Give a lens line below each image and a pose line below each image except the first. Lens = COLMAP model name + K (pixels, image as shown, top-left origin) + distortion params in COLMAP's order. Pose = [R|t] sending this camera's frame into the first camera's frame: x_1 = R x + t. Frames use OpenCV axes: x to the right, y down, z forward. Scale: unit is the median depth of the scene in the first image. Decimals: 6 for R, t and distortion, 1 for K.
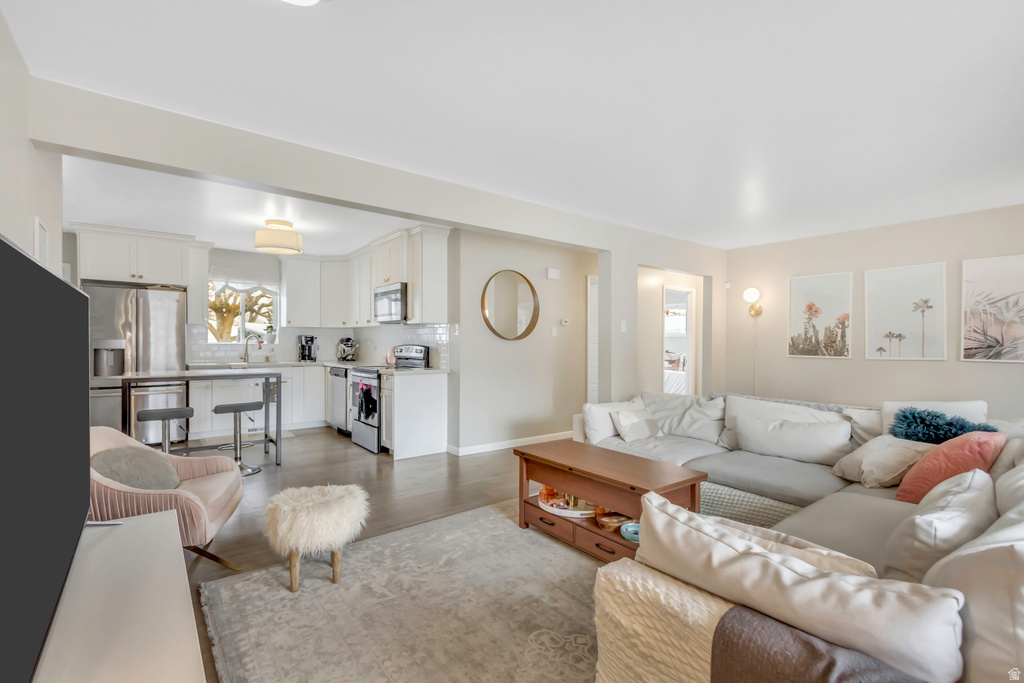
lens RADIAL K [[468.5, 0, 506.9], [0, 468.5, 346.7], [0, 0, 1]] dist [0.008712, -0.000269]
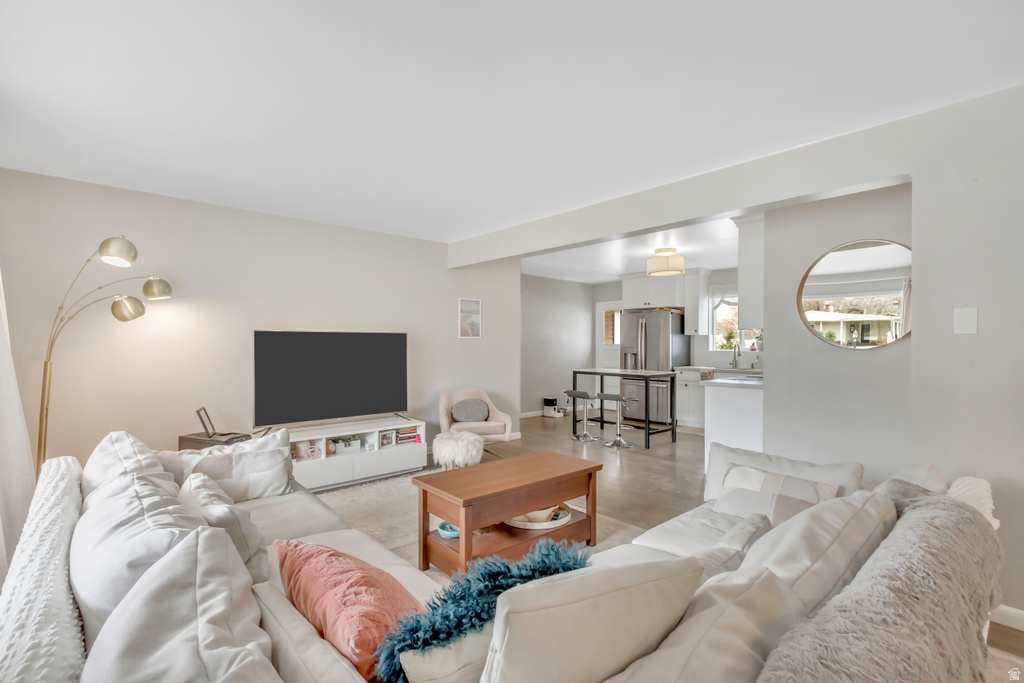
lens RADIAL K [[468.5, 0, 506.9], [0, 468.5, 346.7], [0, 0, 1]] dist [0.008712, -0.000269]
pose [[0.069753, 0.003776, -0.997557, 0.523685], [-0.011386, 0.999931, 0.002989, -0.014124], [0.997499, 0.011149, 0.069791, 0.395048]]
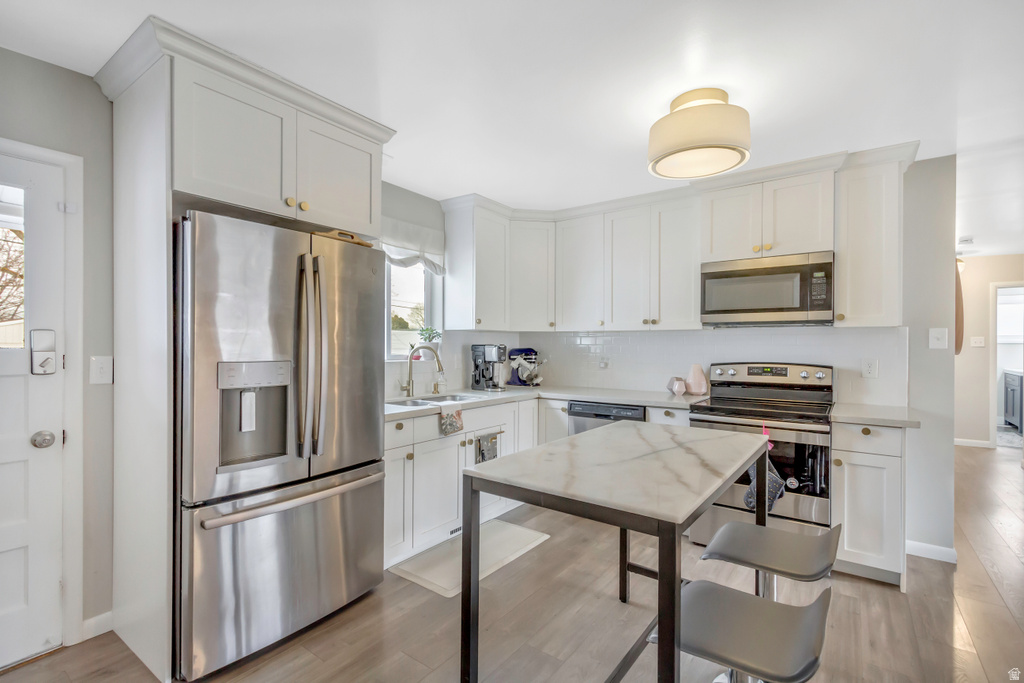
lens RADIAL K [[468.5, 0, 506.9], [0, 468.5, 346.7], [0, 0, 1]] dist [0.008712, -0.000269]
pose [[0.962375, -0.001050, 0.271722, -0.605671], [0.002963, 0.999974, -0.006628, -0.019303], [-0.271708, 0.007184, 0.962353, 0.471999]]
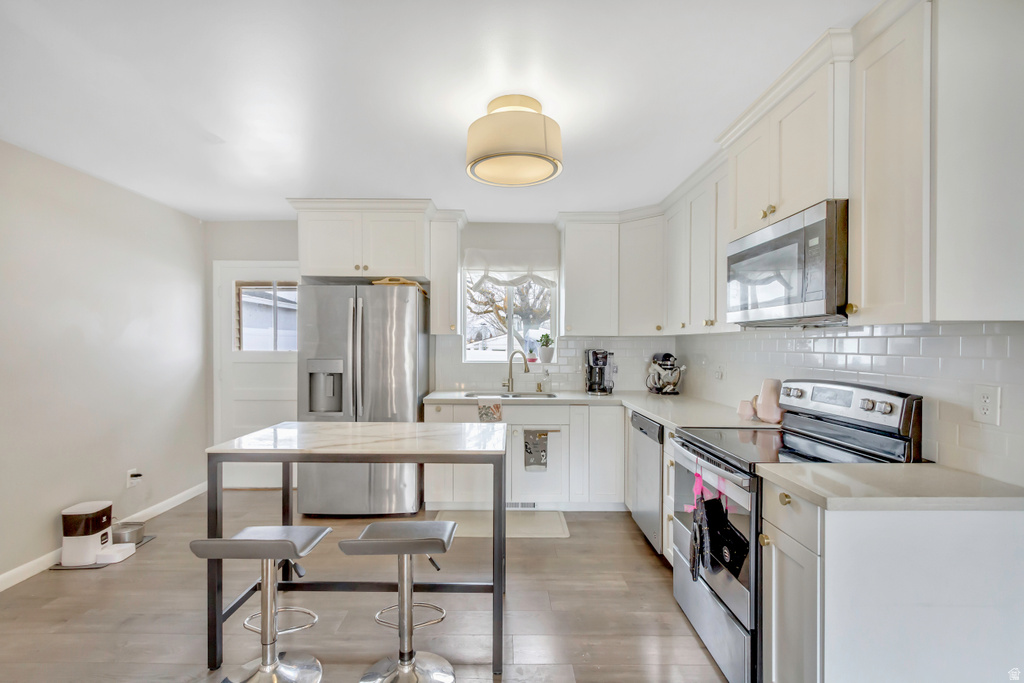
lens RADIAL K [[468.5, 0, 506.9], [0, 468.5, 346.7], [0, 0, 1]] dist [0.008712, -0.000269]
pose [[0.792912, 0.001727, -0.609334, -0.165795], [-0.006122, 0.999968, -0.005132, -0.026053], [0.609305, 0.007799, 0.792897, 0.491843]]
